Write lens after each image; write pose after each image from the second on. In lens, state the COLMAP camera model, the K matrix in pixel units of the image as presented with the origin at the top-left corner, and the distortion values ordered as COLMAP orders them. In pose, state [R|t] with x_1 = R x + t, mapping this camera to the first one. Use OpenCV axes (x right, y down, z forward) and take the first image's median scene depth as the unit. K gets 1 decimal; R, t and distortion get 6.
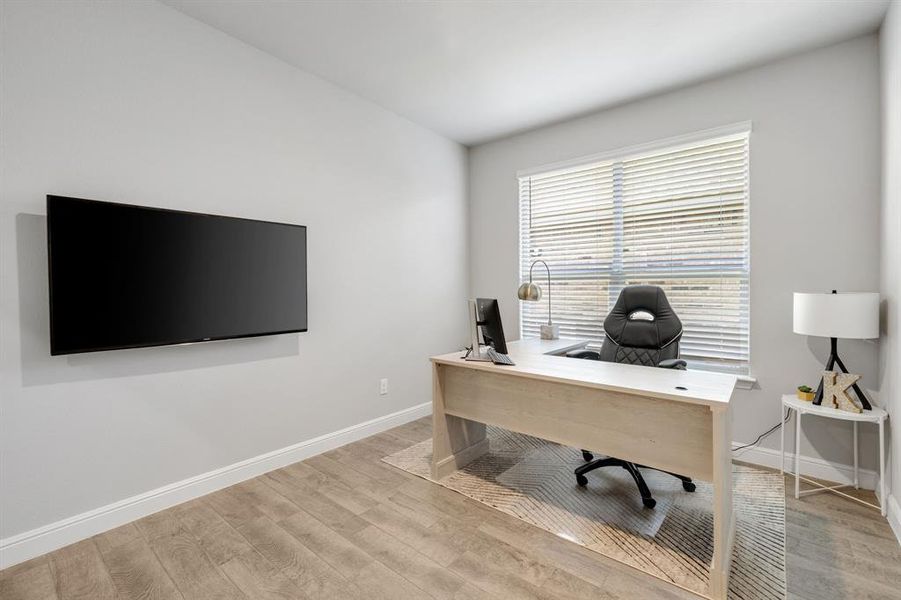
lens RADIAL K [[383.0, 0, 453.7], [0, 383.0, 291.9], [0, 0, 1]] dist [0.001818, 0.000167]
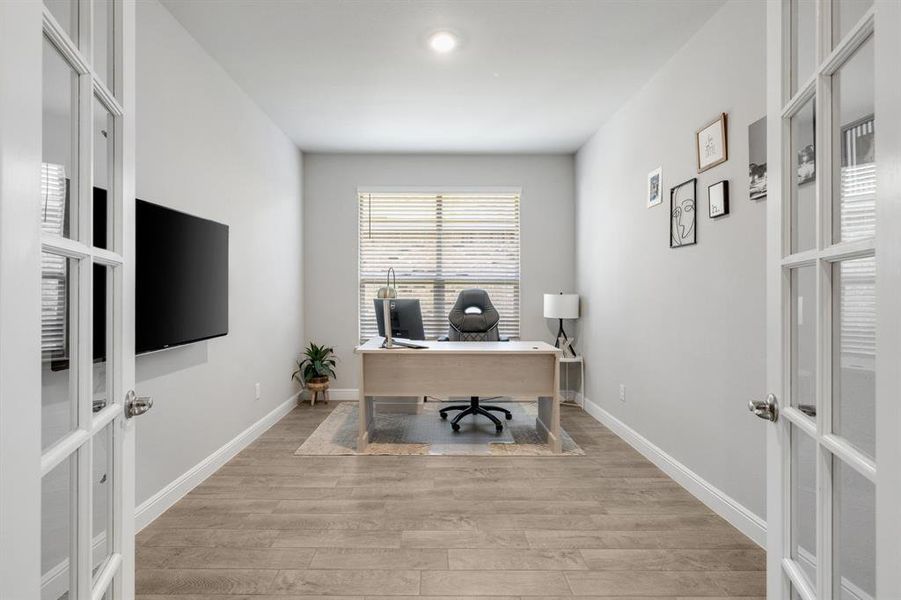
lens RADIAL K [[383.0, 0, 453.7], [0, 383.0, 291.9], [0, 0, 1]] dist [0.001818, 0.000167]
pose [[0.787572, 0.000548, 0.616223, -0.496385], [0.002861, 0.999986, -0.004546, -0.000744], [-0.616216, 0.005343, 0.787559, -0.100173]]
